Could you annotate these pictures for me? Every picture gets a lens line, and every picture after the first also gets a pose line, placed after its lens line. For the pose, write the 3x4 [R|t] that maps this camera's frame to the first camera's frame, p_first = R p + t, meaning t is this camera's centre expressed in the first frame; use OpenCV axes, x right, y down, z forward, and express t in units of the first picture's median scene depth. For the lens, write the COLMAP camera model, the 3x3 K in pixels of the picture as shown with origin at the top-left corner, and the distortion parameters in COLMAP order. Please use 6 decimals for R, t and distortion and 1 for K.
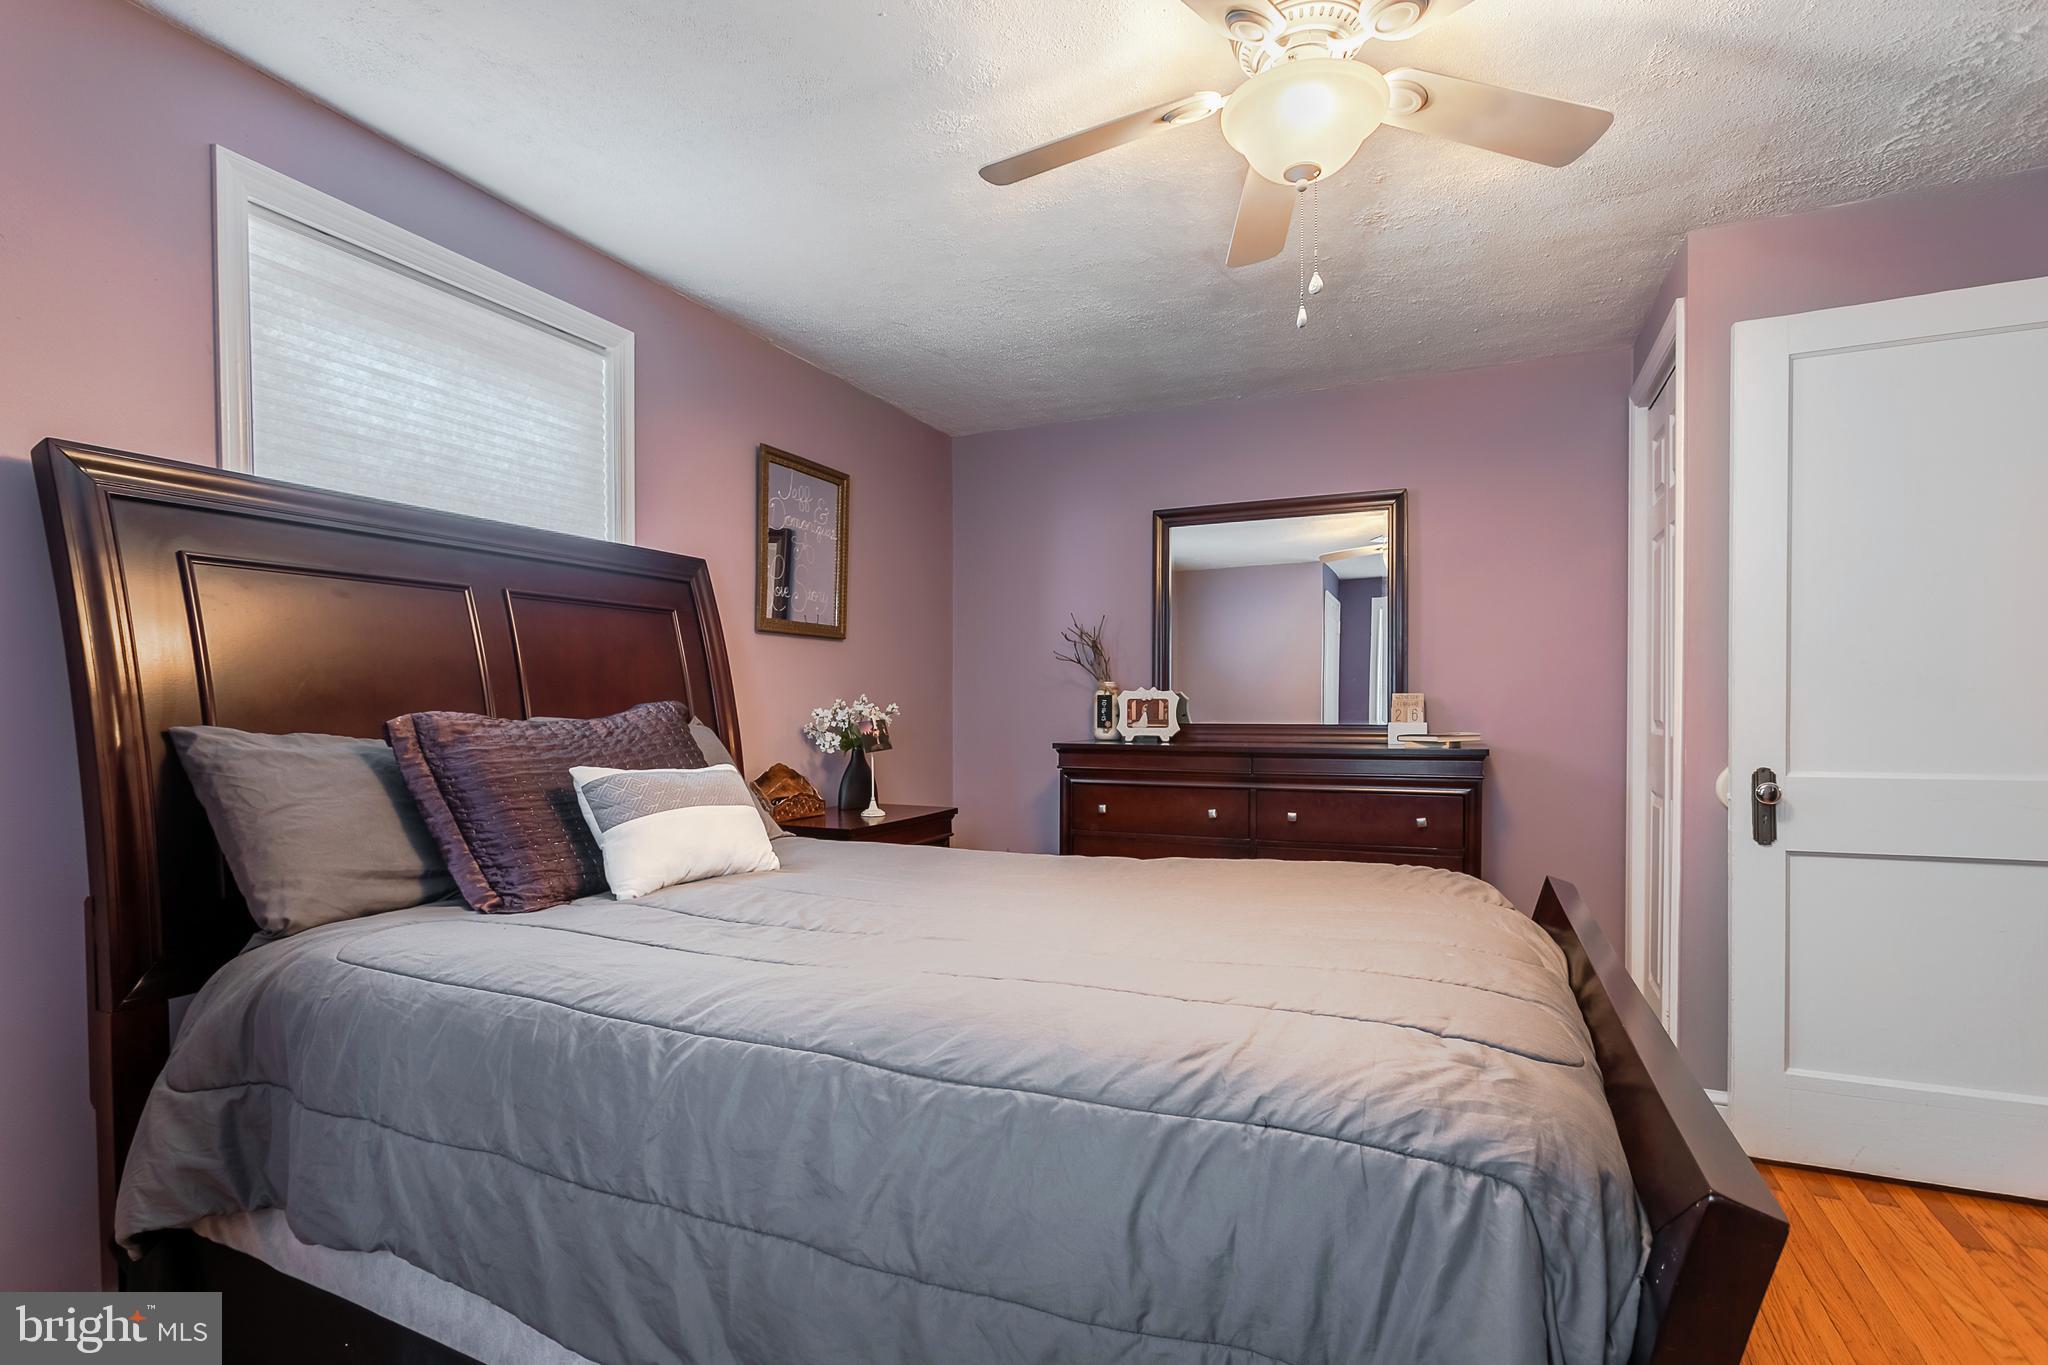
lens RADIAL K [[967.7, 0, 1024.0], [0, 967.7, 682.5], [0, 0, 1]] dist [0.001706, 0.000225]
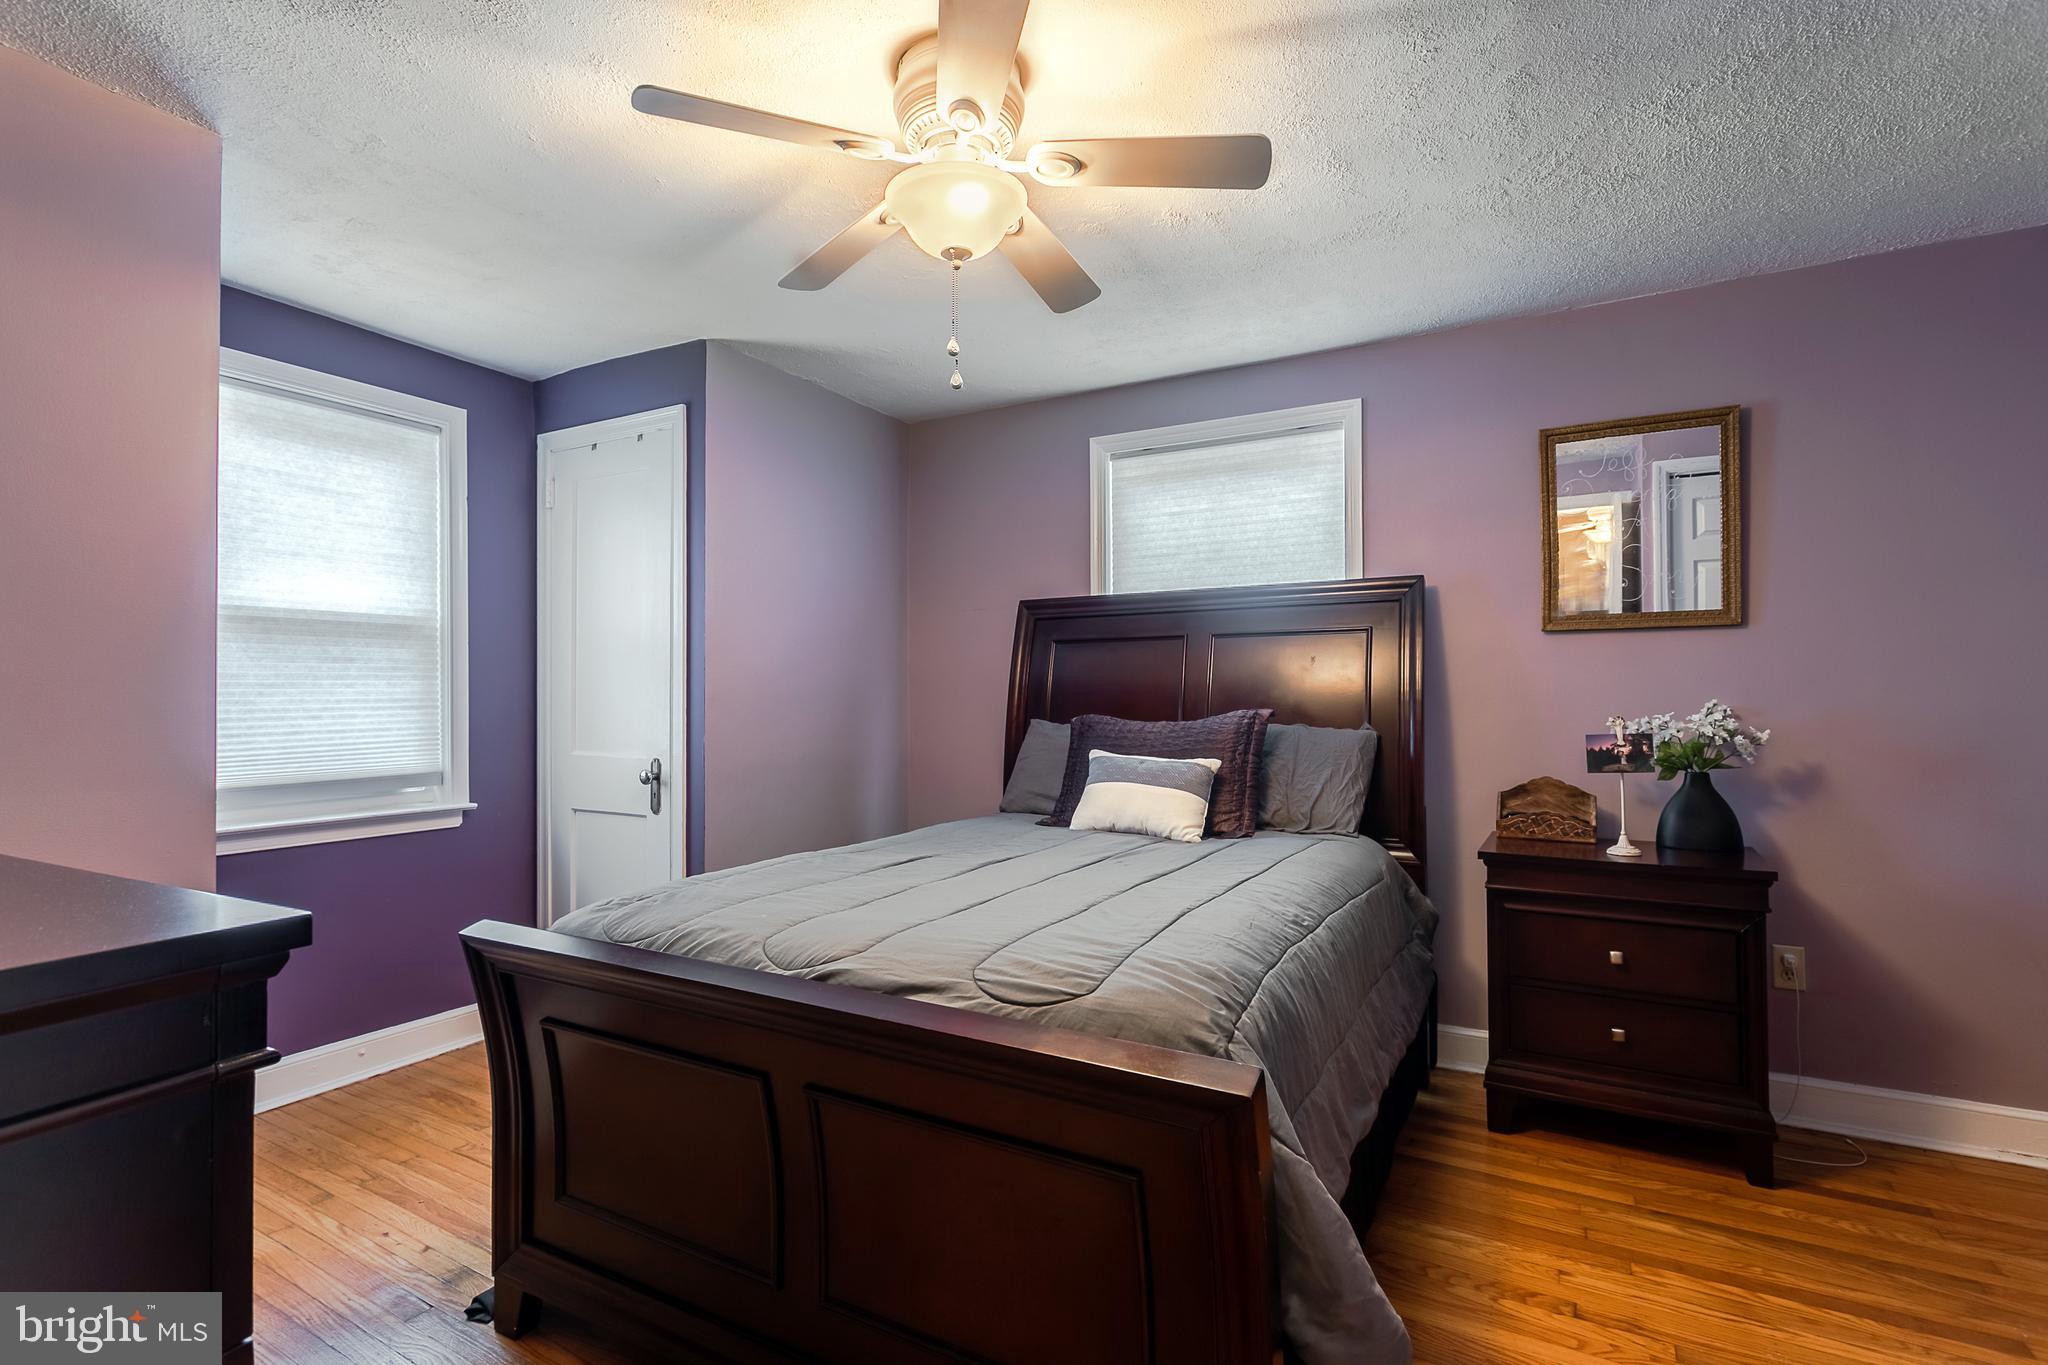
lens RADIAL K [[967.7, 0, 1024.0], [0, 967.7, 682.5], [0, 0, 1]] dist [0.001706, 0.000225]
pose [[-0.093610, -0.005733, -0.995592, 0.875466], [0.027295, 0.999593, -0.008323, -0.013152], [0.995235, -0.027954, -0.093416, 0.739967]]
